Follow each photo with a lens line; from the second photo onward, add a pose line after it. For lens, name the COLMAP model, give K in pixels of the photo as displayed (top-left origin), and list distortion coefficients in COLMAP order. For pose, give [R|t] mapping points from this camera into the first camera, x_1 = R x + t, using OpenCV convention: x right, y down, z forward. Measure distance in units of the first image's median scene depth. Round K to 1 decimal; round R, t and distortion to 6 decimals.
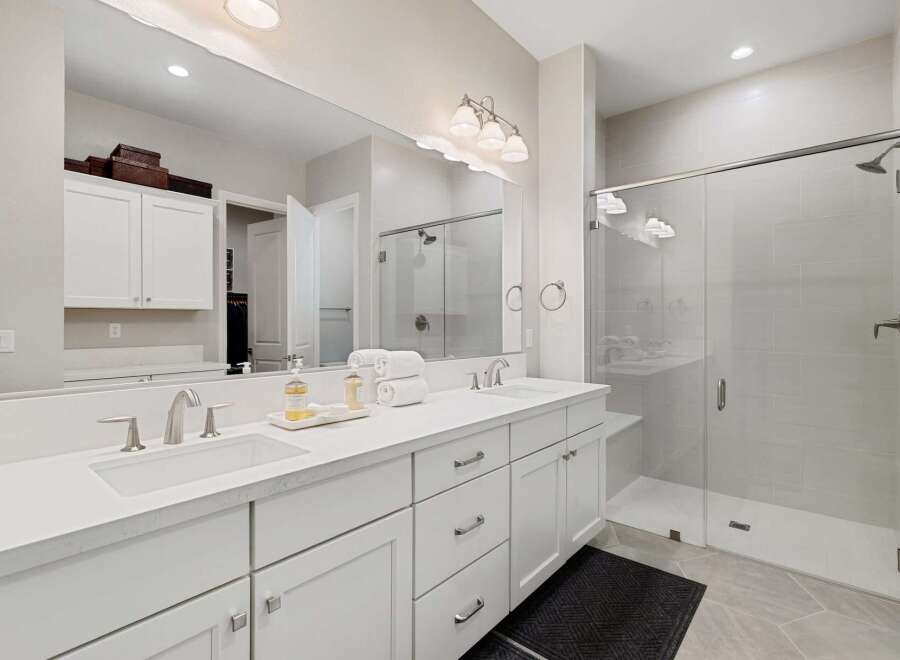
lens RADIAL K [[439.7, 0, 447.3], [0, 439.7, 319.4], [0, 0, 1]] dist [0.000531, 0.000051]
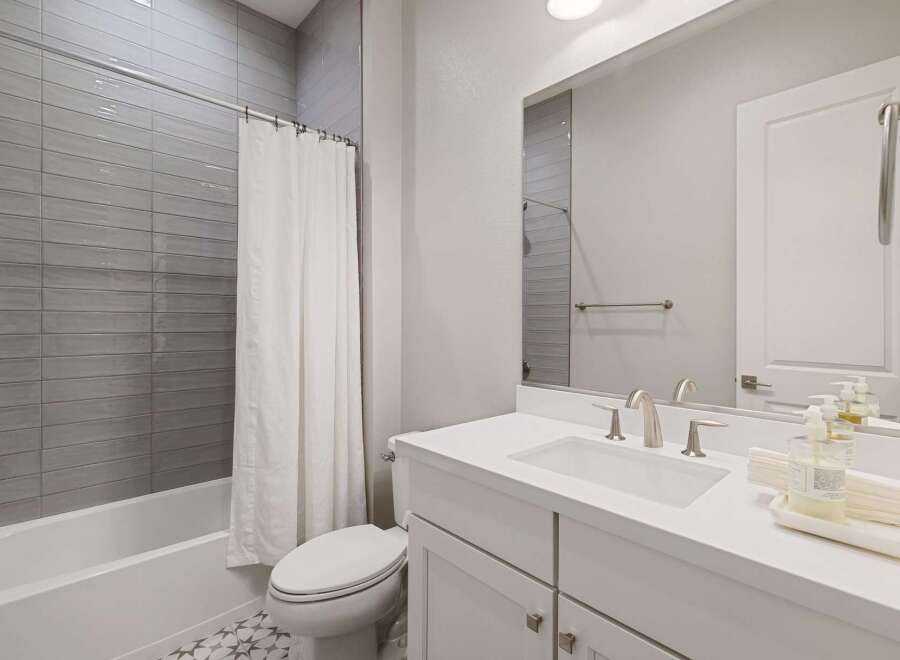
lens RADIAL K [[439.7, 0, 447.3], [0, 439.7, 319.4], [0, 0, 1]] dist [0.000531, 0.000051]
pose [[-0.118217, -0.019368, -0.992799, 0.380476], [-0.015277, 0.999727, -0.017685, 0.030034], [0.992870, 0.013076, -0.118480, 0.675802]]
